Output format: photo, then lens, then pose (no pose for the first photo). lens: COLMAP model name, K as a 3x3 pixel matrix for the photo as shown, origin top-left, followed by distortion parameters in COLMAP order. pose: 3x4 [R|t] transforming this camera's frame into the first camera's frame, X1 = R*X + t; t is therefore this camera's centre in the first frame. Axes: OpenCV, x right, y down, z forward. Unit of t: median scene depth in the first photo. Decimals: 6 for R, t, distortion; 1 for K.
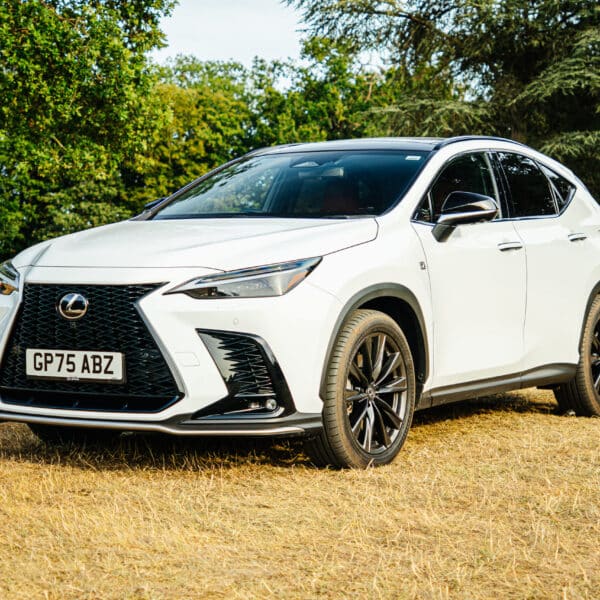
lens RADIAL K [[1492.7, 0, 294.2], [0, 1492.7, 314.1], [0, 0, 1]] dist [0.254231, 0.013640]
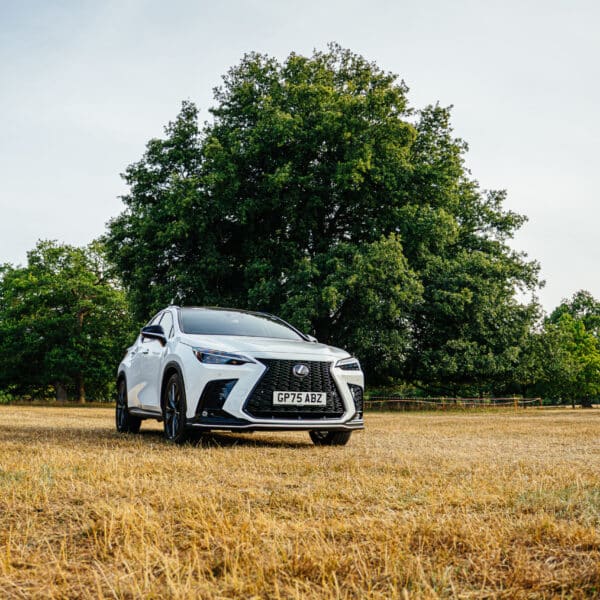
lens RADIAL K [[733.5, 0, 284.9], [0, 733.5, 301.3], [0, 0, 1]] dist [-0.142954, 0.014119]
pose [[0.551910, 0.124798, 0.824513, -1.023168], [0.012359, 0.987406, -0.157726, 0.060399], [-0.833812, 0.097241, 0.543416, 0.437466]]
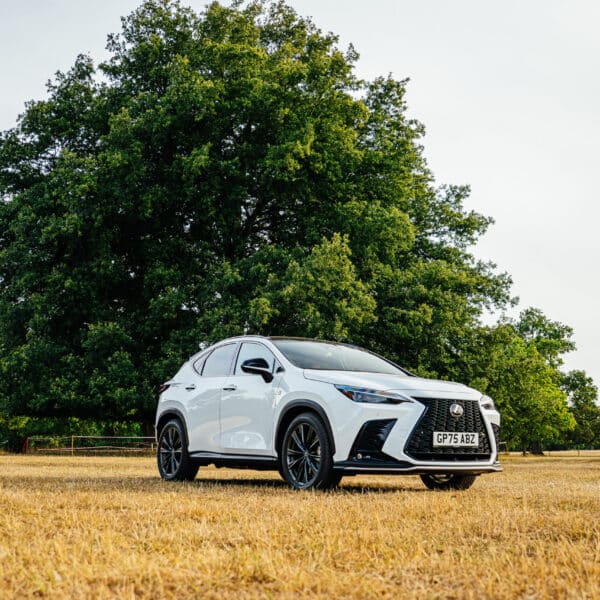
lens RADIAL K [[966.5, 0, 277.9], [0, 966.5, 299.7], [0, 0, 1]] dist [-0.121081, 0.081700]
pose [[0.415937, 0.147321, 0.897381, -1.429015], [0.016651, 0.985392, -0.169488, 0.063169], [-0.909241, 0.085439, 0.407408, 0.668728]]
